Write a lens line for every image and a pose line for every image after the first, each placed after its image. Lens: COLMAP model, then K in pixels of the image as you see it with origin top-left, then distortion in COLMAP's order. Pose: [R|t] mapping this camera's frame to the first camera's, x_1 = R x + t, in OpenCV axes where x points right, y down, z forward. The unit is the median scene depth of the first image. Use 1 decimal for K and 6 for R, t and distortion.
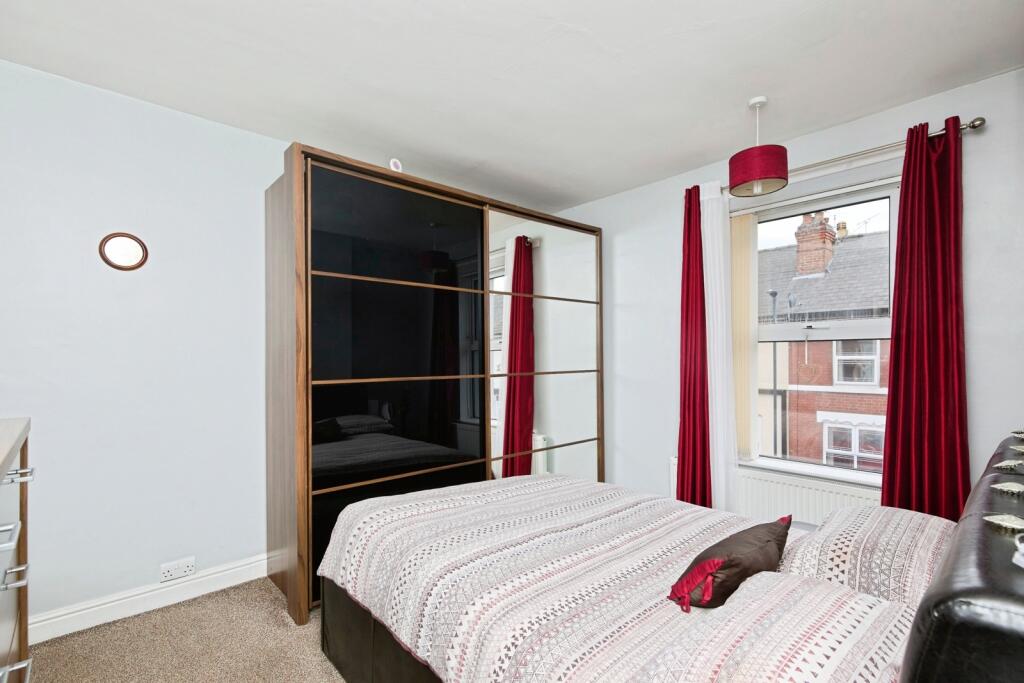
lens RADIAL K [[476.6, 0, 513.0], [0, 476.6, 349.9], [0, 0, 1]] dist [-0.001274, -0.000130]
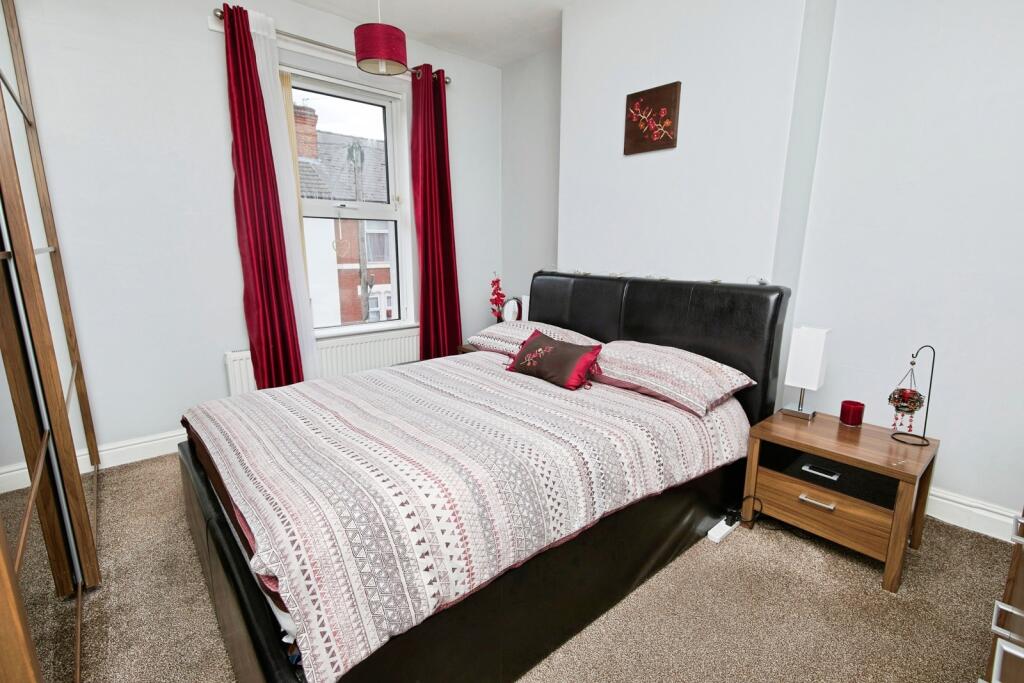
lens RADIAL K [[465.1, 0, 511.4], [0, 465.1, 347.4], [0, 0, 1]] dist [0.000659, 0.000035]
pose [[0.027607, -0.210132, 0.977283, -1.144579], [-0.015580, 0.977447, 0.210607, 0.091336], [-0.999497, -0.021041, 0.023710, 1.228022]]
